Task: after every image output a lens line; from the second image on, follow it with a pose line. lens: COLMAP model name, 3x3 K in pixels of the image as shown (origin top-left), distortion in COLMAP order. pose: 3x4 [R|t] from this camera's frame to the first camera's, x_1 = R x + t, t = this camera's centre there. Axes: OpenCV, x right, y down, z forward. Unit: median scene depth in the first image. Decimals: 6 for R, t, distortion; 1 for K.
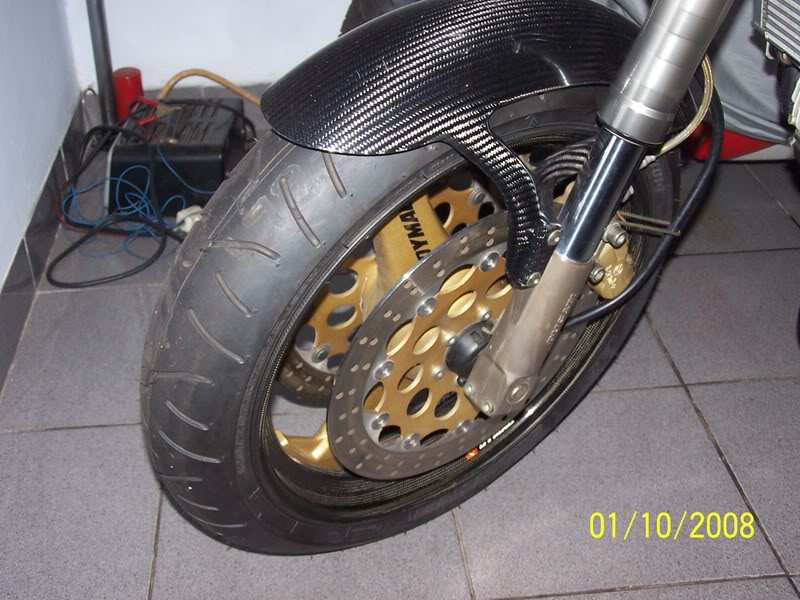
lens RADIAL K [[1192.3, 0, 400.0], [0, 1192.3, 300.0], [0, 0, 1]] dist [-0.323321, 0.026153]
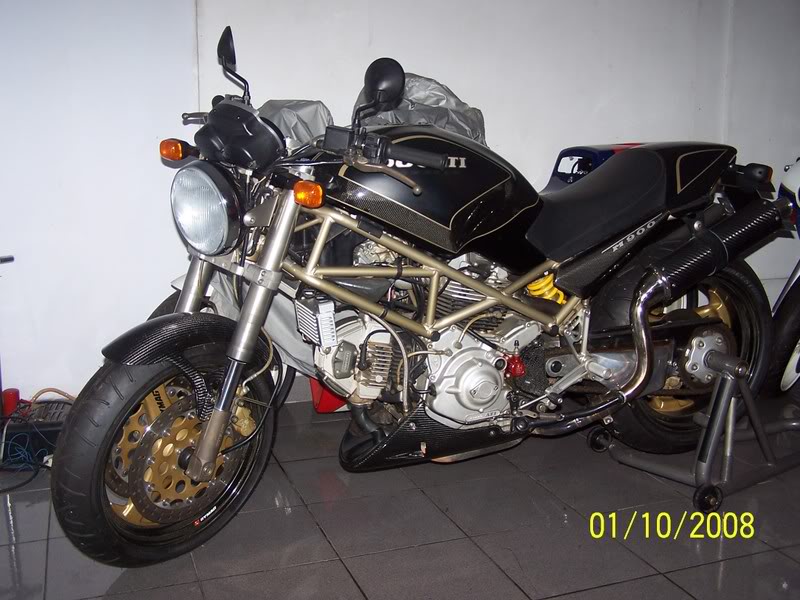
lens RADIAL K [[875.0, 0, 400.0], [0, 875.0, 300.0], [0, 0, 1]] dist [-0.002497, 0.023154]
pose [[0.965569, -0.051037, 0.255093, 0.035292], [0.136713, 0.933798, -0.330652, 0.381405], [-0.221330, 0.354142, 0.908624, -0.841230]]
